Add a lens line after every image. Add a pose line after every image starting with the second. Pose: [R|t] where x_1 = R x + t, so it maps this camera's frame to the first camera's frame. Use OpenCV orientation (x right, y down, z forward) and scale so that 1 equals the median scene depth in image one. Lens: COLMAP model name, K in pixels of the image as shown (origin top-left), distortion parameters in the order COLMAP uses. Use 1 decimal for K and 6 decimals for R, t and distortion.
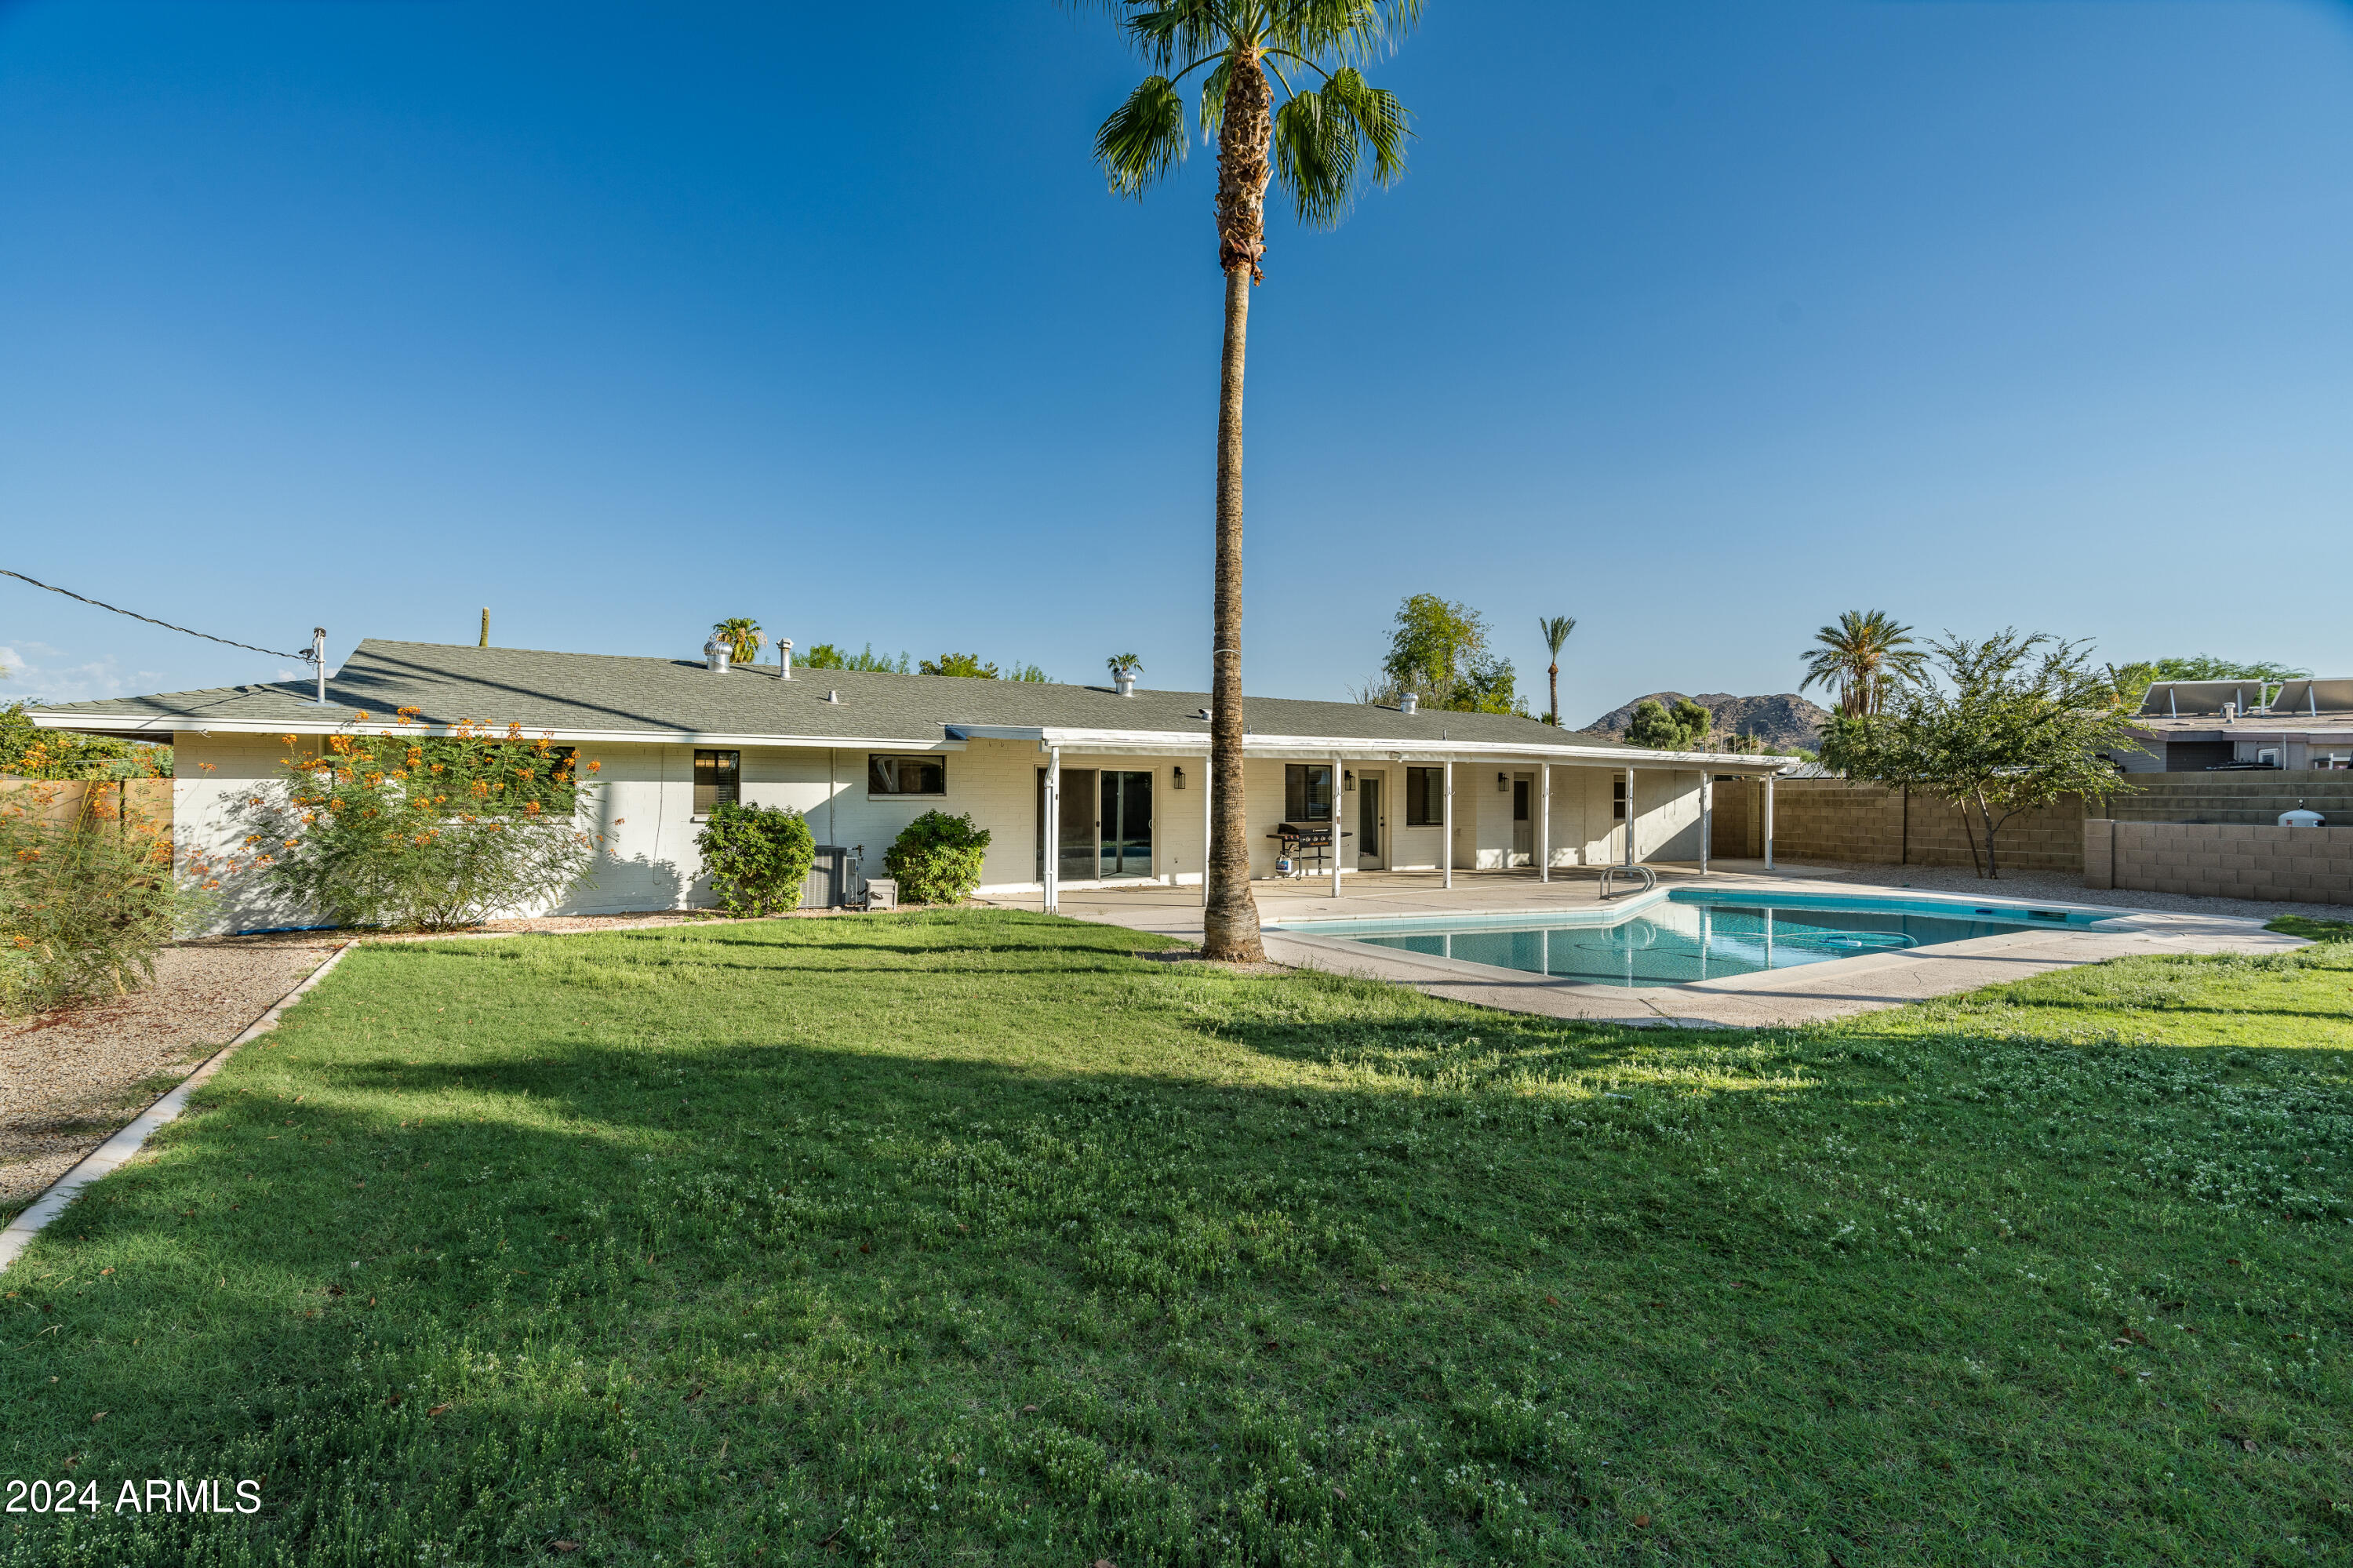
lens RADIAL K [[1074.3, 0, 1177.6], [0, 1074.3, 796.2], [0, 0, 1]] dist [-0.014583, -0.000380]
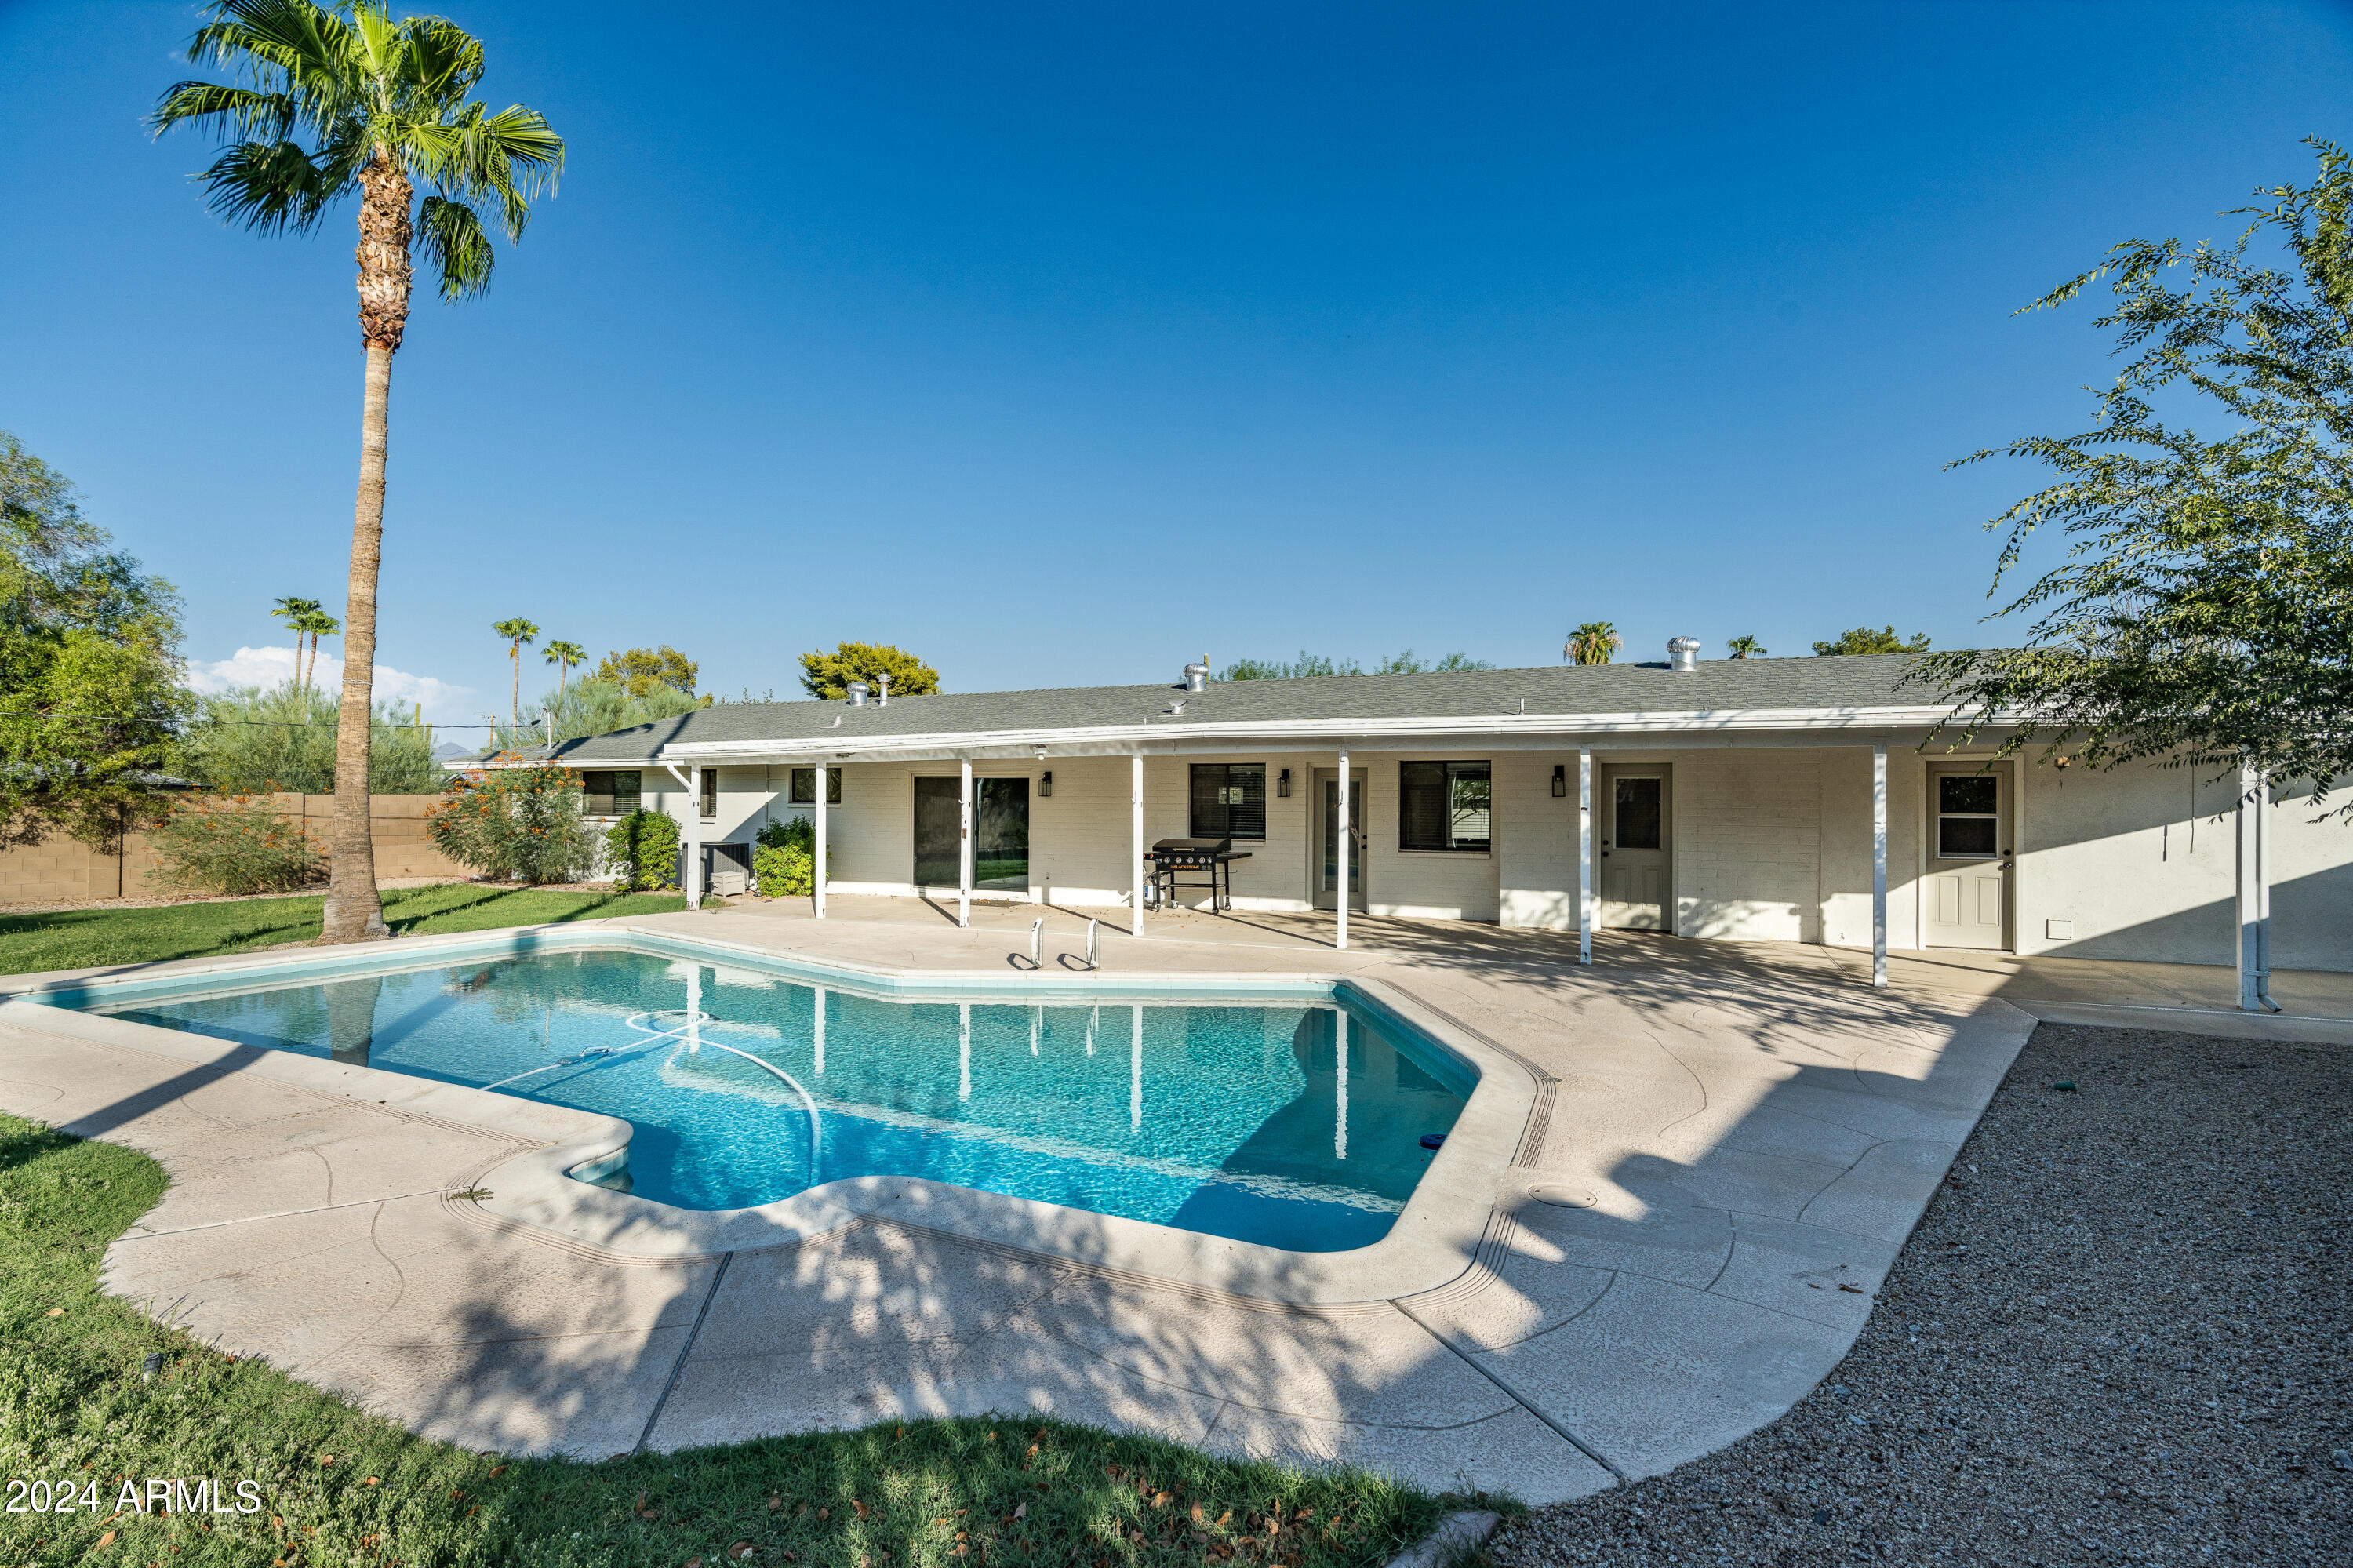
lens RADIAL K [[961.5, 0, 1180.2], [0, 961.5, 781.9], [0, 0, 1]] dist [0.000553, 0.000036]
pose [[0.606539, -0.005357, -0.795036, 0.631769], [0.000785, 0.999981, -0.006139, -0.012384], [0.795053, 0.003099, 0.606532, 0.530326]]
